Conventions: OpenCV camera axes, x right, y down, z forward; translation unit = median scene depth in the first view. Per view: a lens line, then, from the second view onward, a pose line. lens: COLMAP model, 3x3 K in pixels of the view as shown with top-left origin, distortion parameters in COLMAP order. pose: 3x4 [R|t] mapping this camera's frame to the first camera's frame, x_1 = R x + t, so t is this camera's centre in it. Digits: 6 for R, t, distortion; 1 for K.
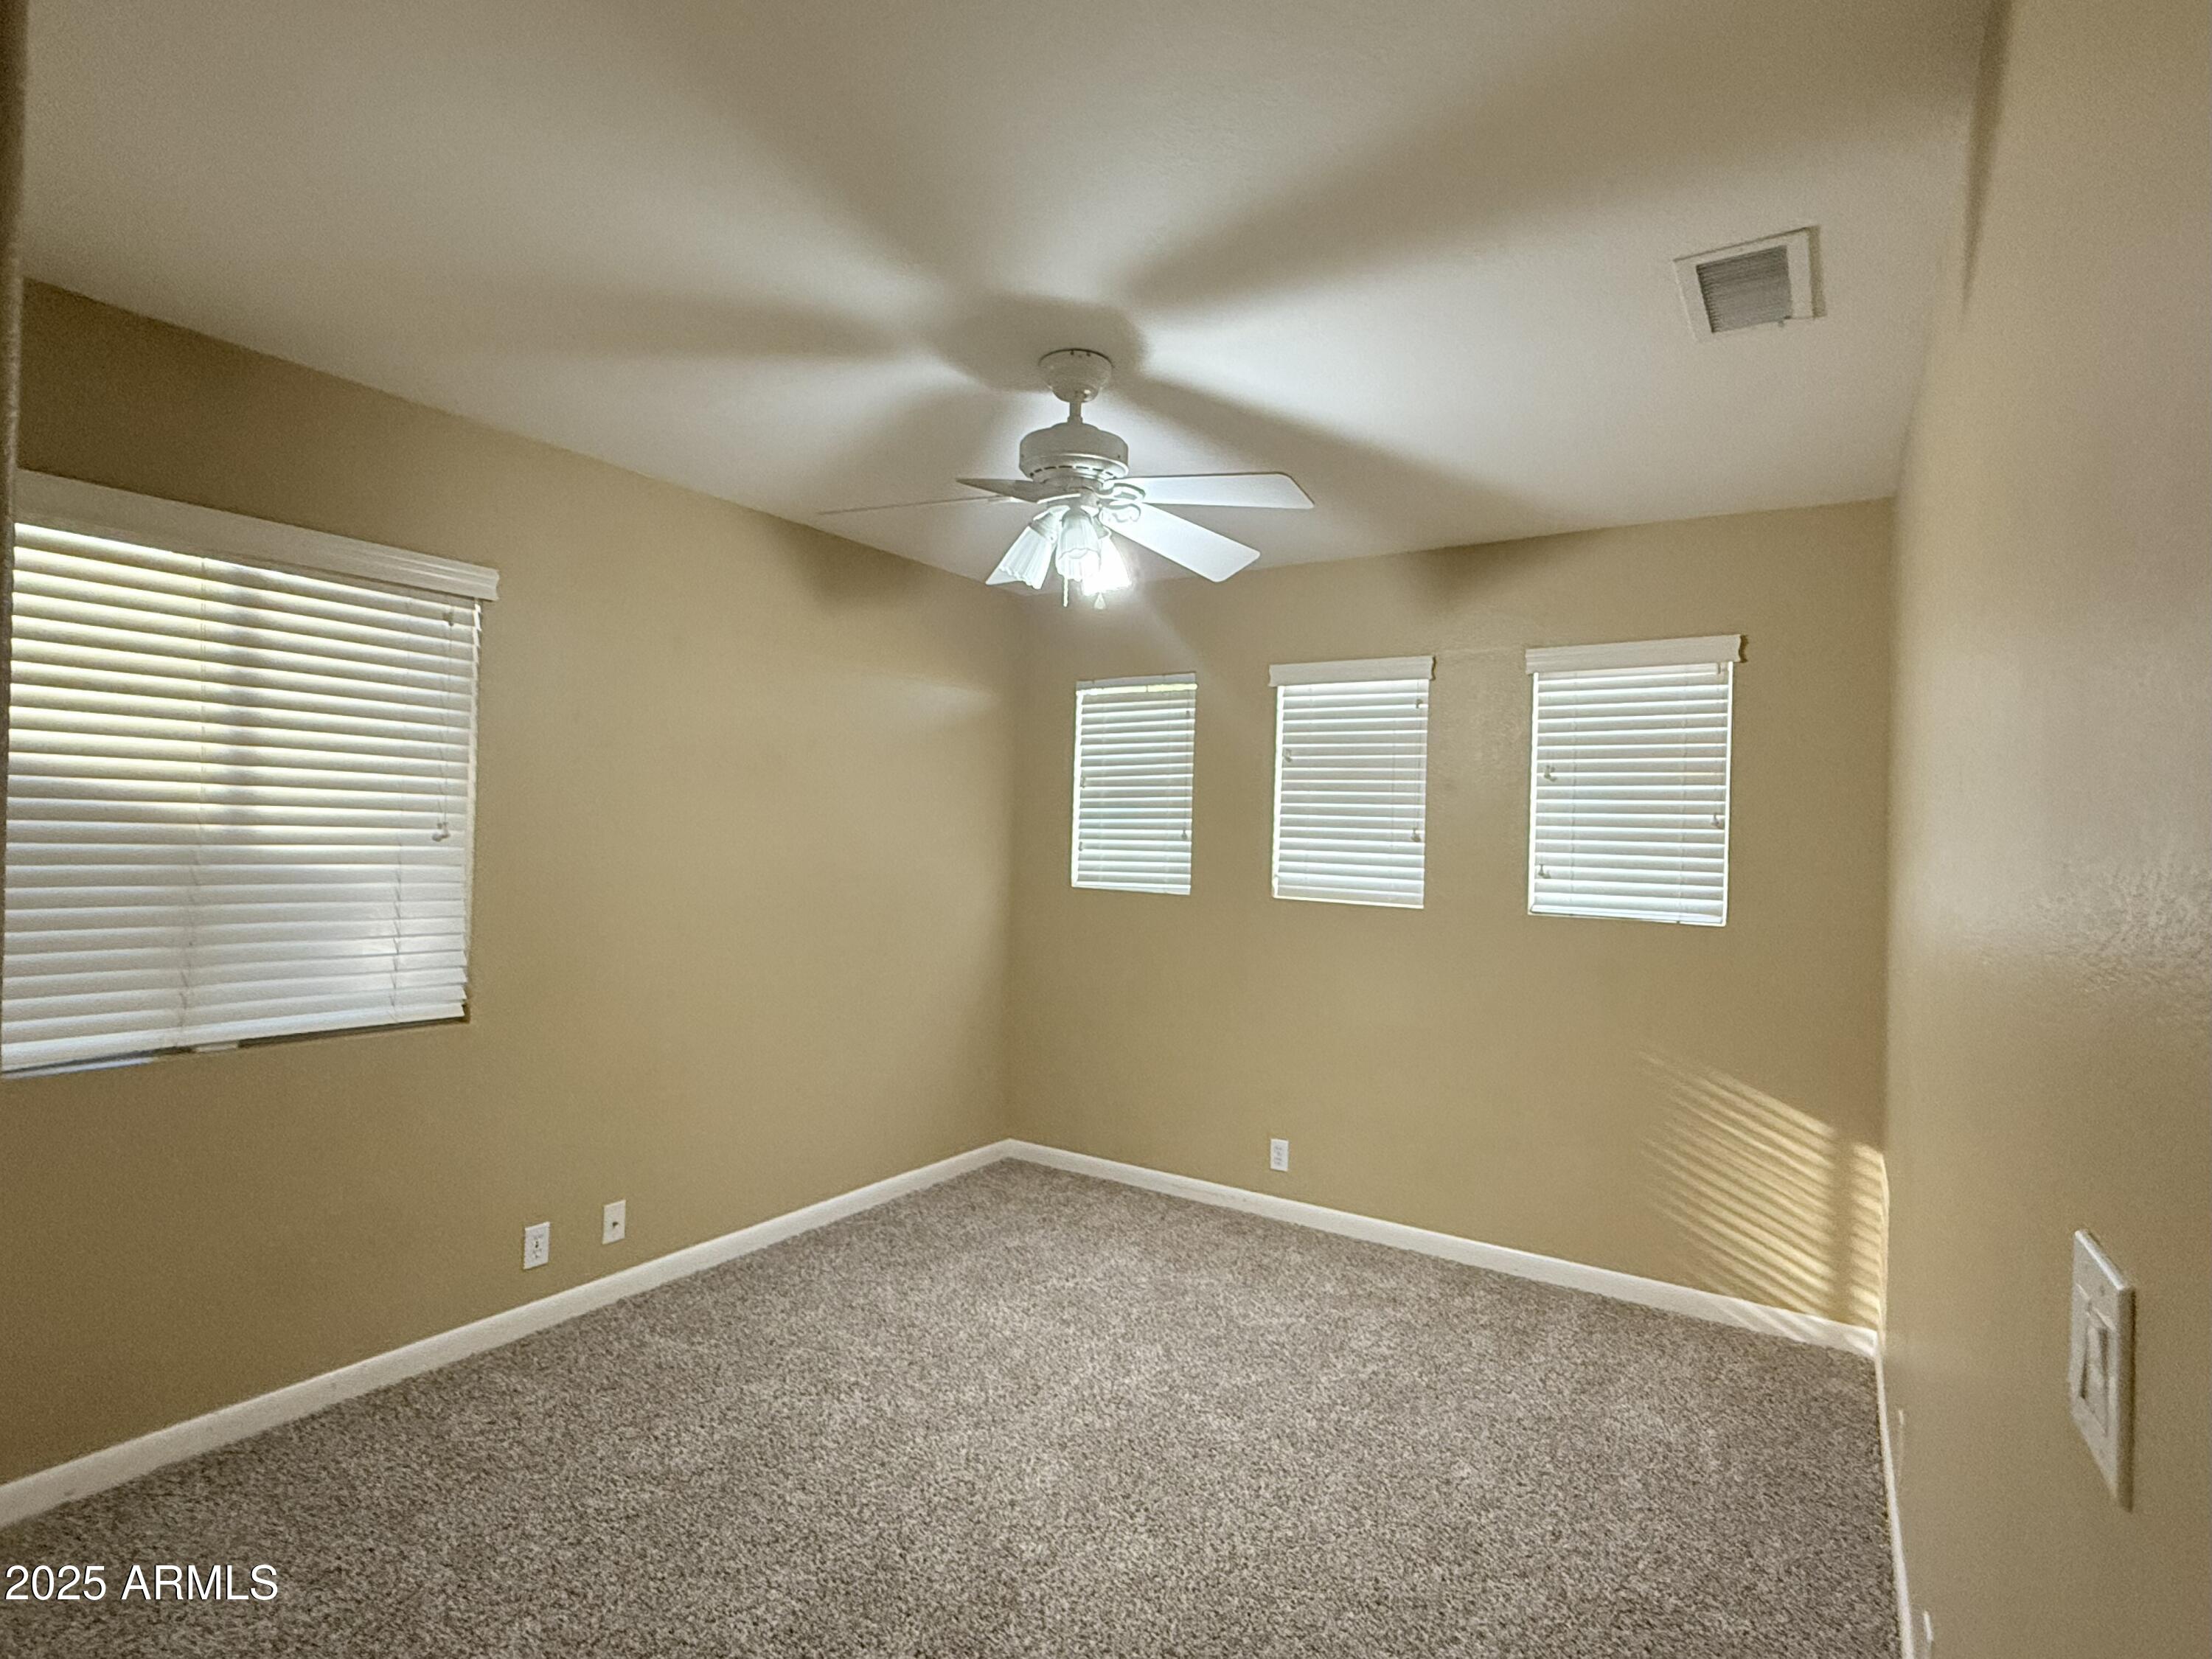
lens RADIAL K [[1077.0, 0, 1111.0], [0, 1077.0, 830.3], [0, 0, 1]] dist [-0.001989, 0.000056]
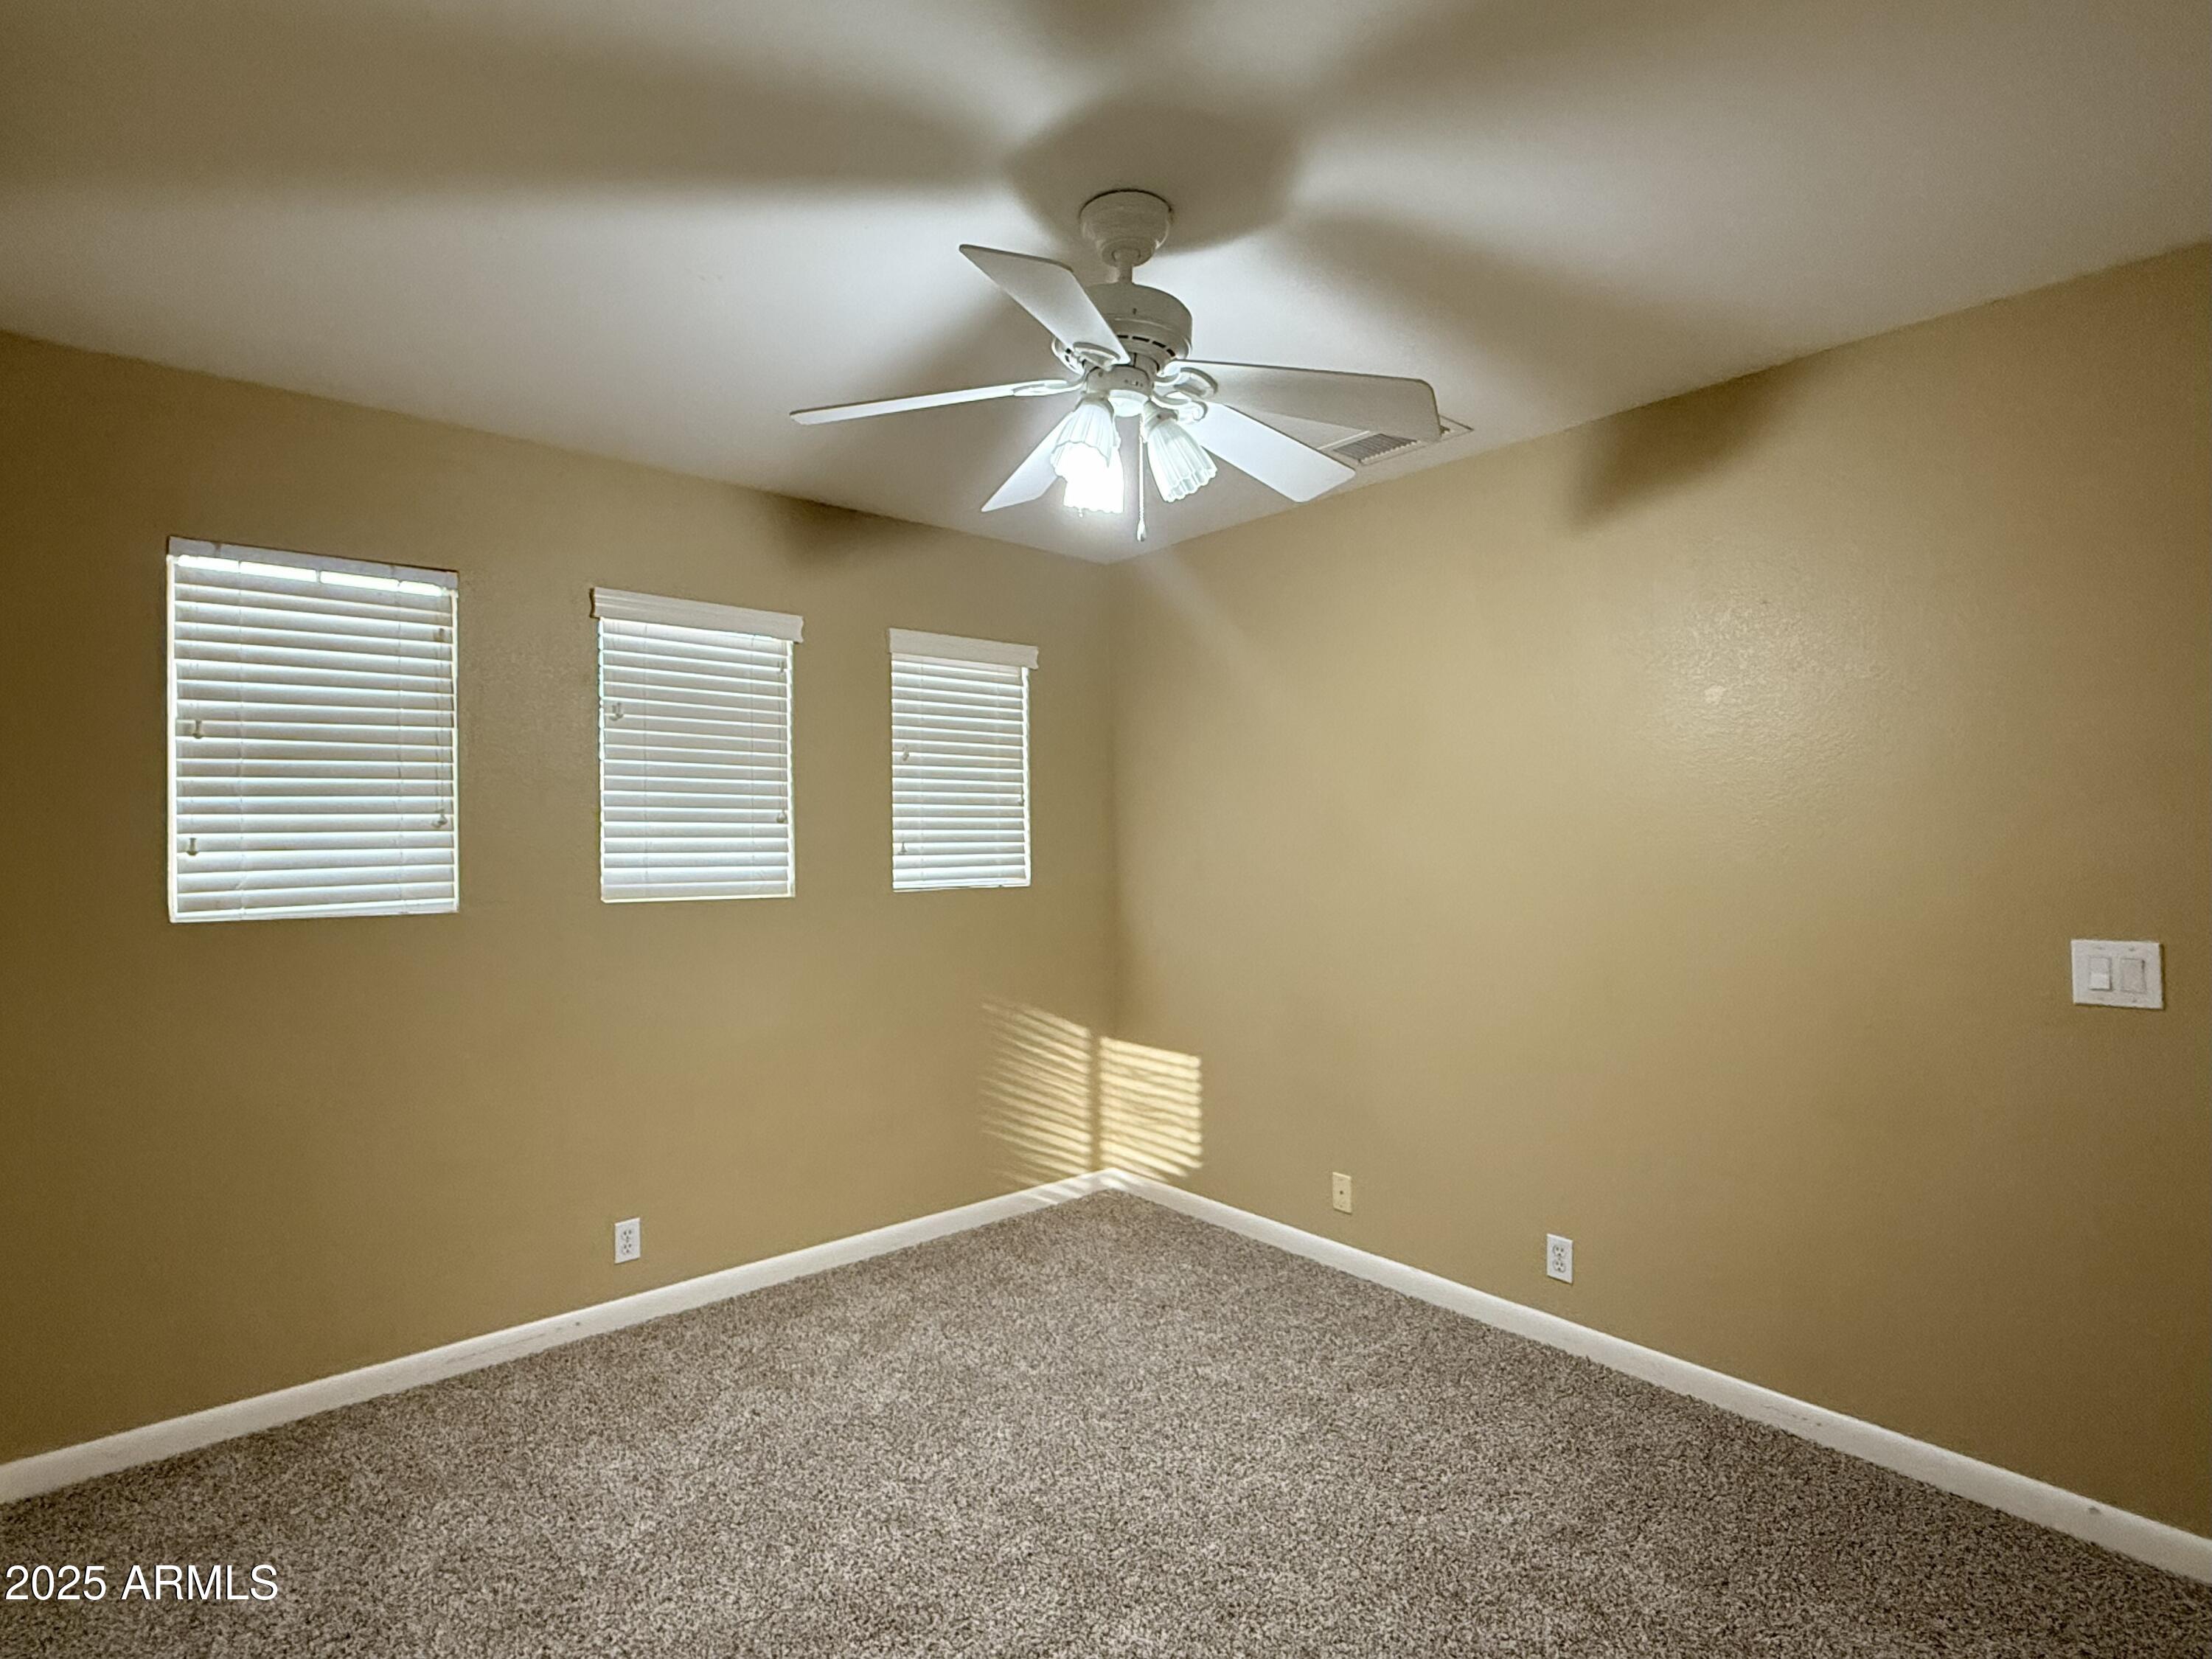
lens RADIAL K [[1077.0, 0, 1109.7], [0, 1077.0, 828.2], [0, 0, 1]] dist [-0.001989, 0.000056]
pose [[0.297809, -0.026063, 0.954270, -0.505665], [0.008352, 0.999660, 0.024696, -0.004590], [-0.954589, 0.000615, 0.297925, 0.499234]]
